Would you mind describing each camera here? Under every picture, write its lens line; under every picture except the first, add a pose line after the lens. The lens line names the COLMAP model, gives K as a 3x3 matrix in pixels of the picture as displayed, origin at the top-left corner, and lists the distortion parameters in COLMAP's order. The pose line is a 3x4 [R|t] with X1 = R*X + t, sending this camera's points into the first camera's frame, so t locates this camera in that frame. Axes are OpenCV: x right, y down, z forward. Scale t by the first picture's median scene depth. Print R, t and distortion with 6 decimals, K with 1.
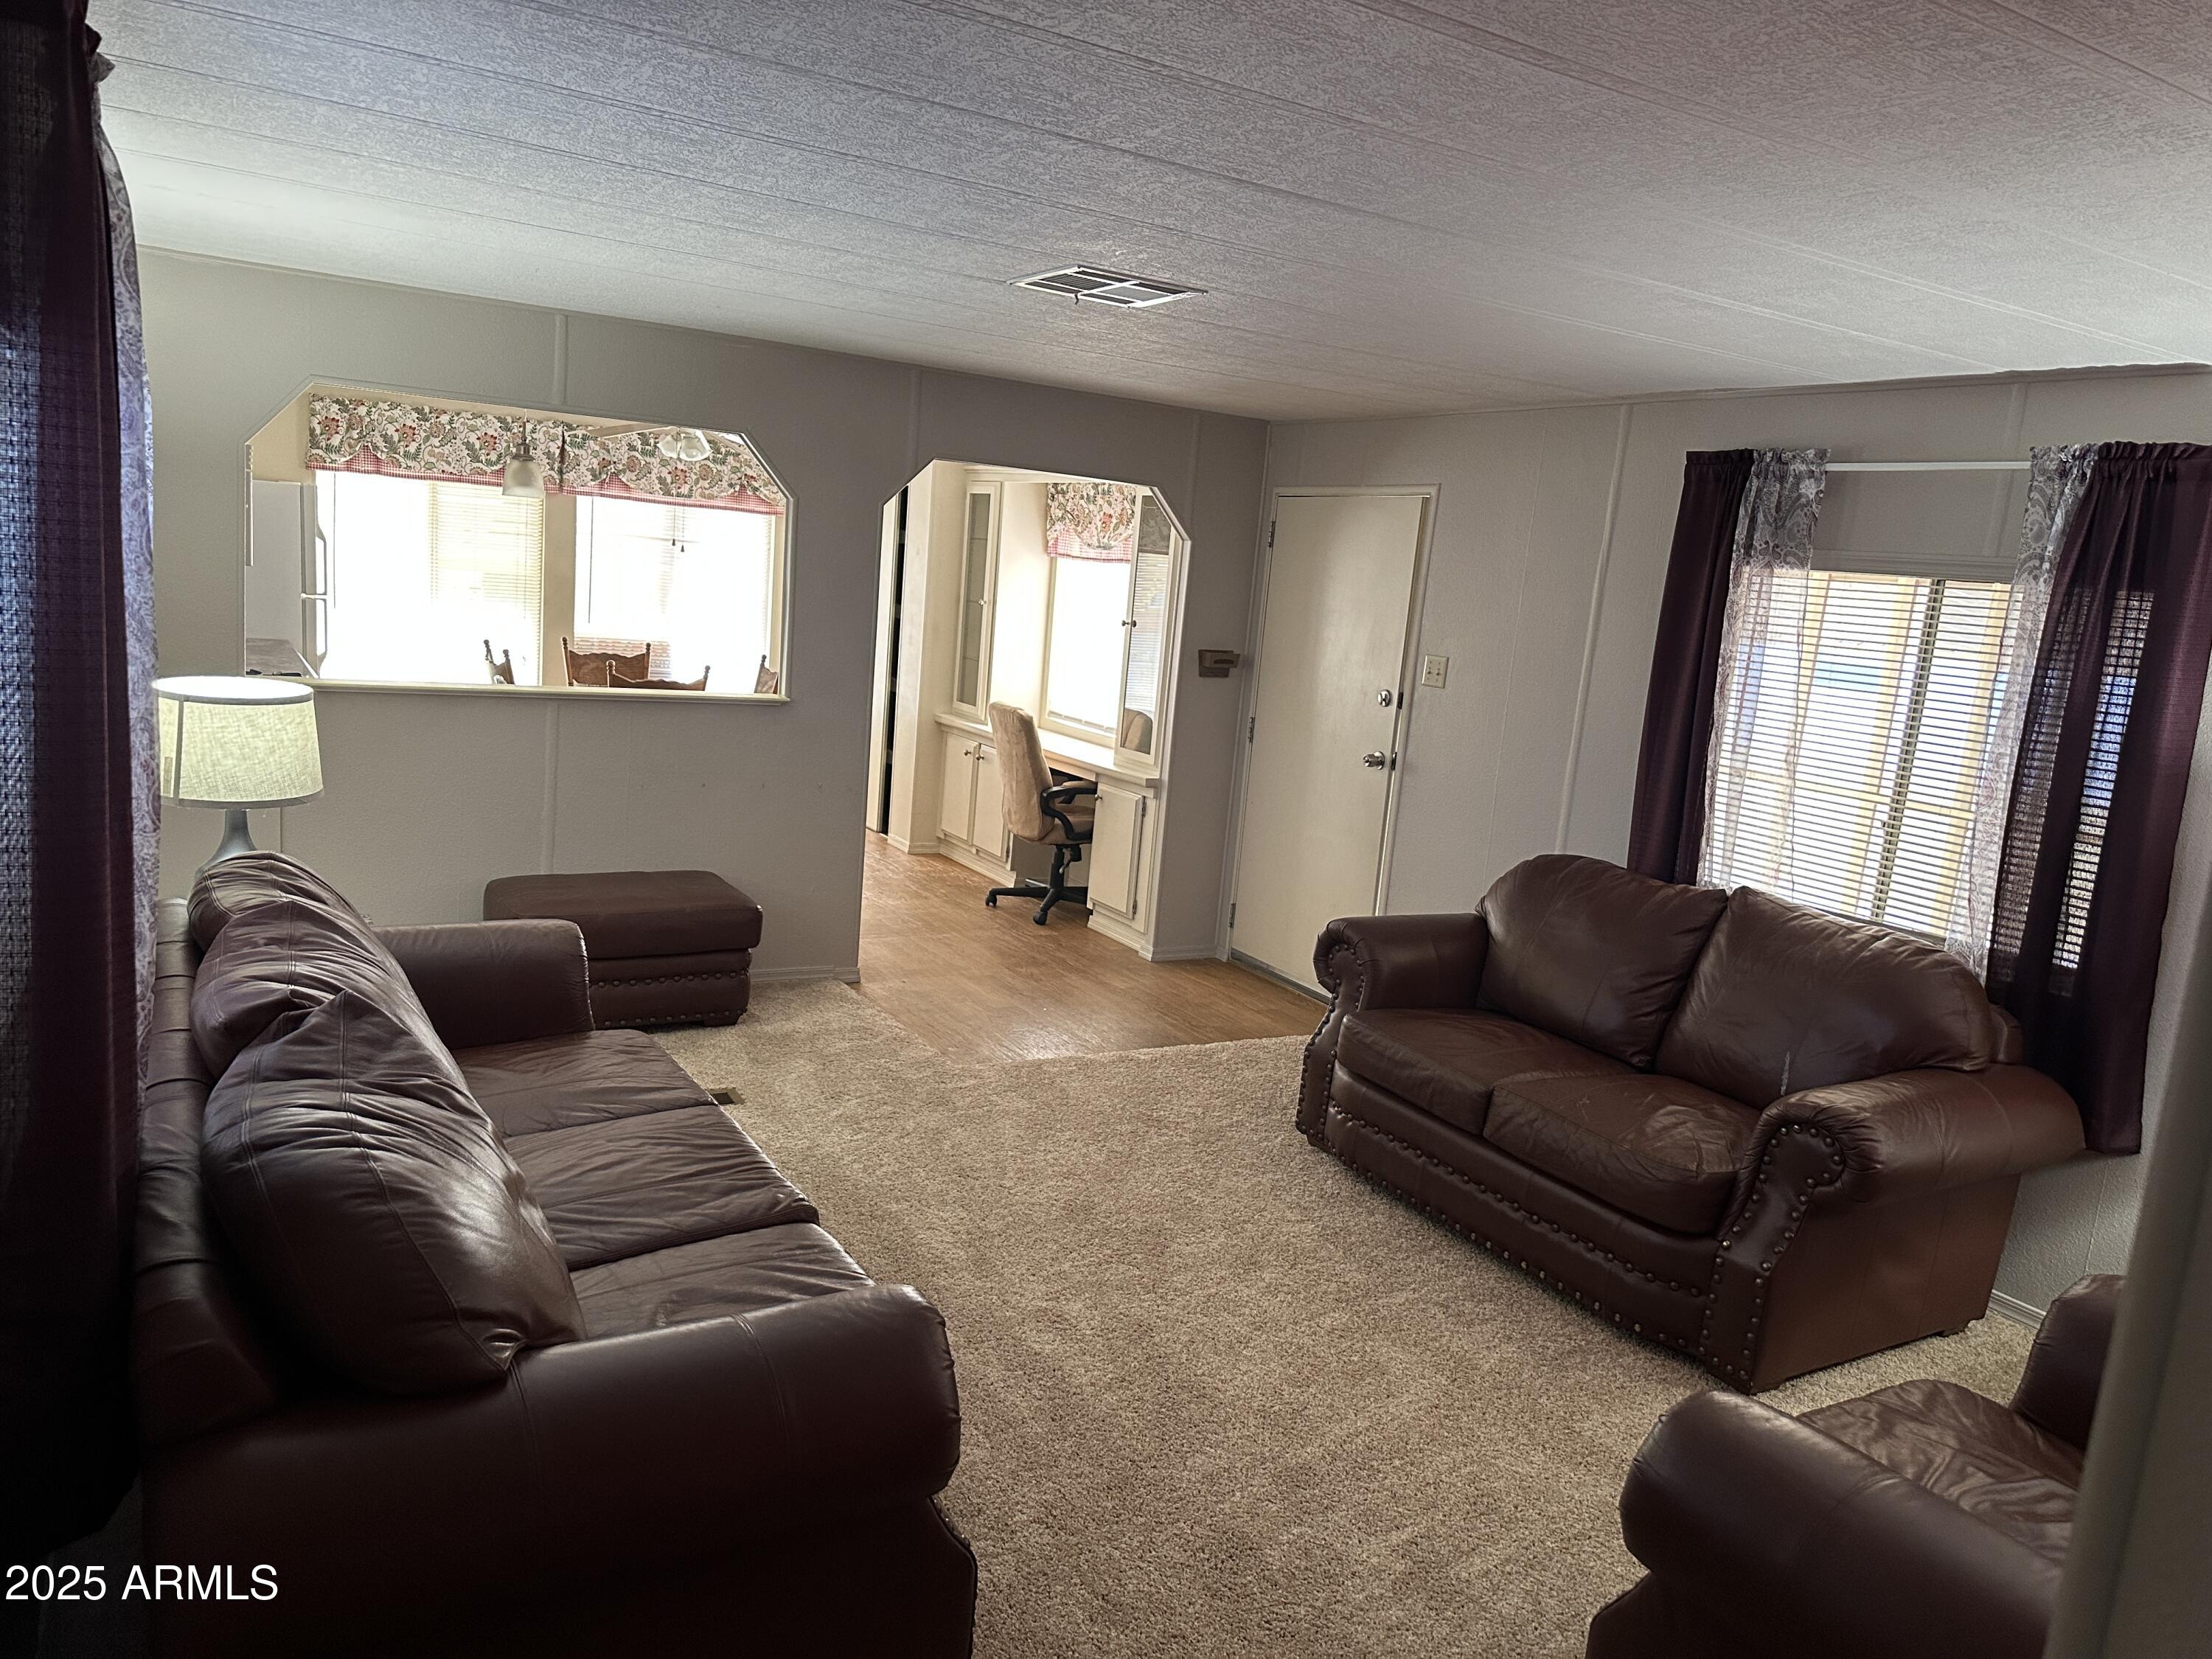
lens RADIAL K [[1547.8, 0, 1116.8], [0, 1547.8, 825.4], [0, 0, 1]] dist [0.009097, -0.001173]
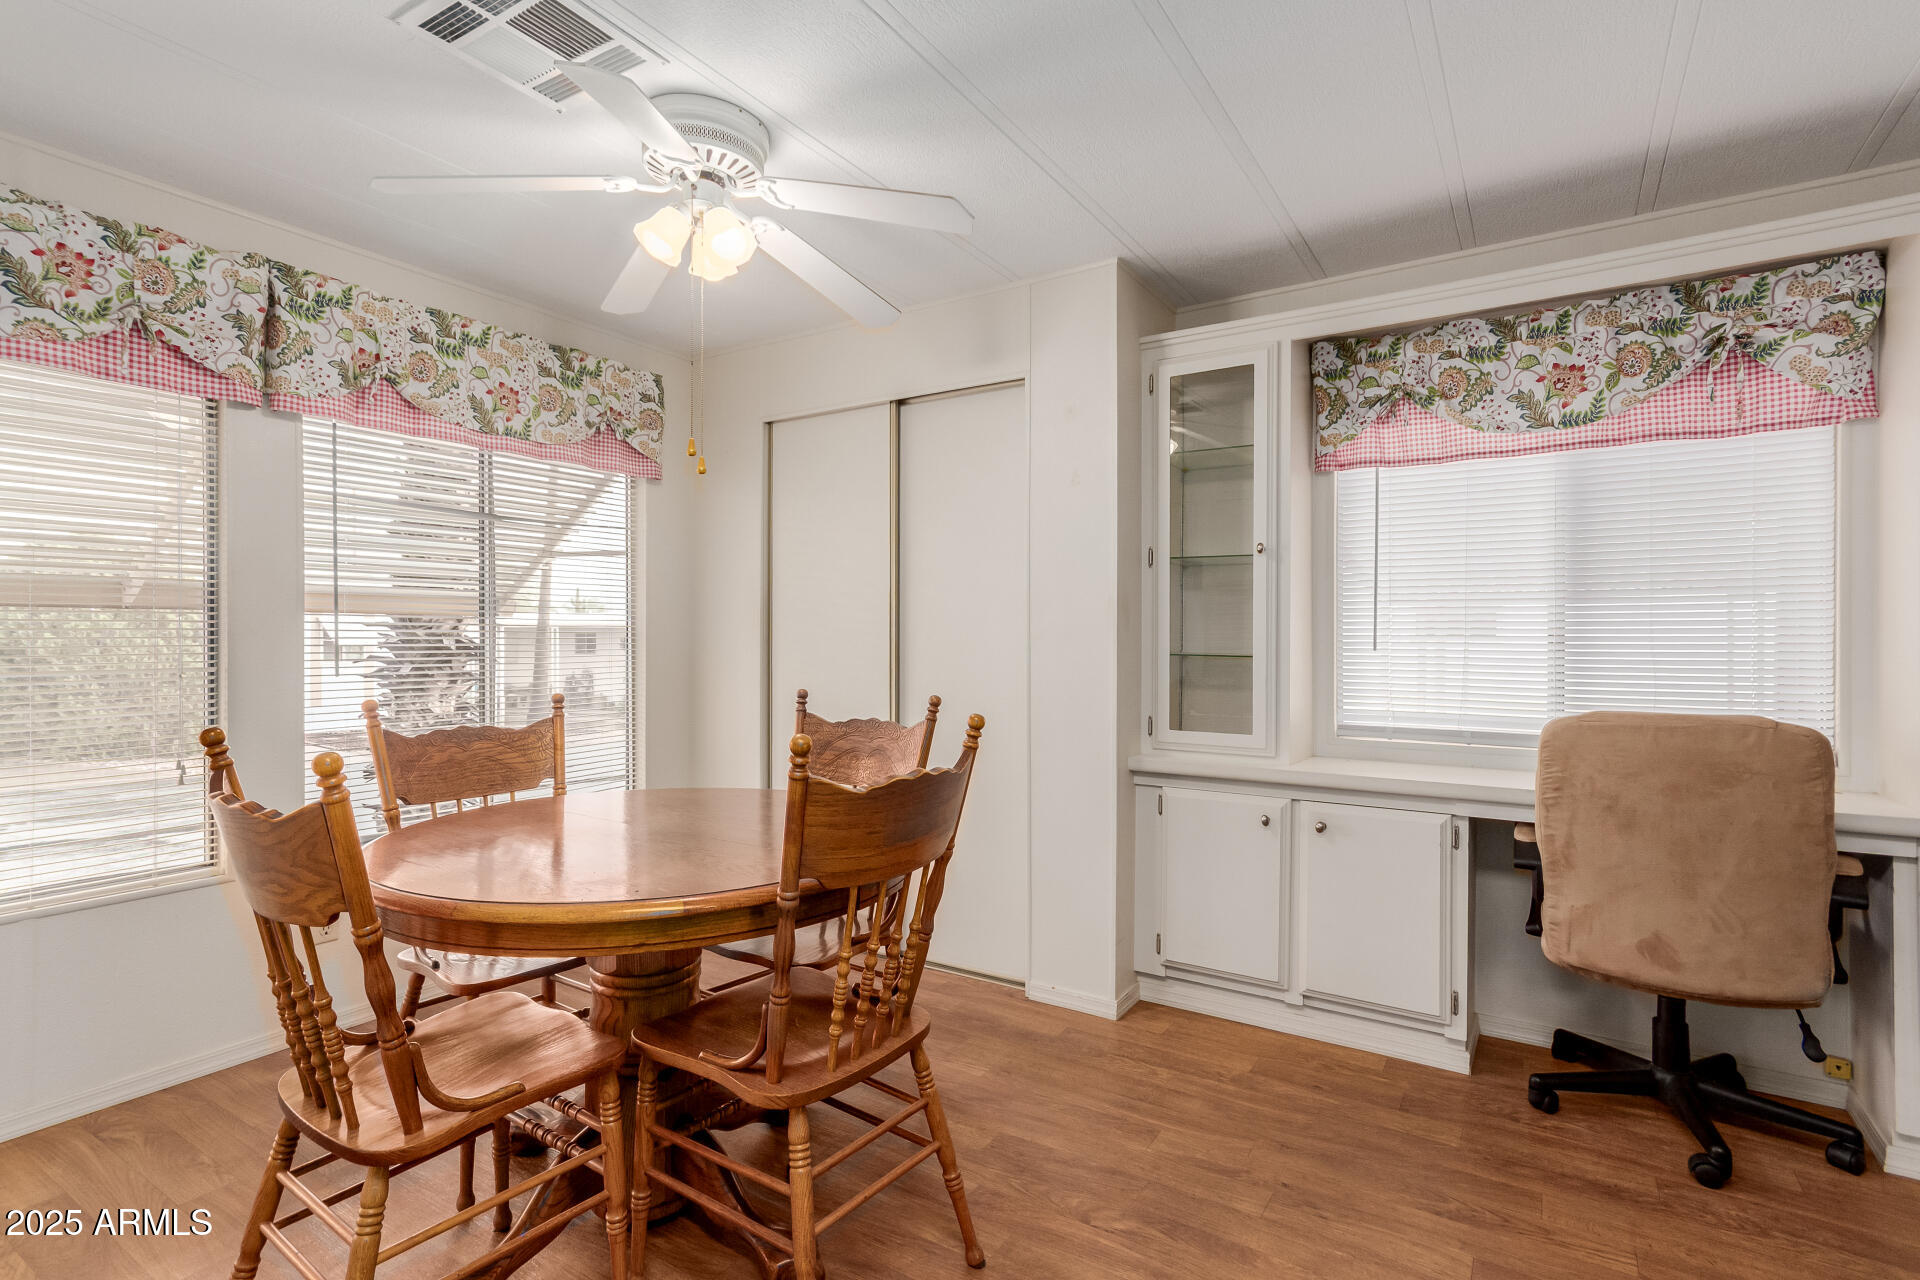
lens RADIAL K [[899.6, 0, 952.6], [0, 899.6, 642.0], [0, 0, 1]] dist [0.005469, 0.000992]
pose [[0.893519, -0.087958, 0.440326, -0.301145], [0.148775, 0.983228, -0.105493, -0.083077], [-0.423662, 0.159769, 0.891619, 0.679116]]
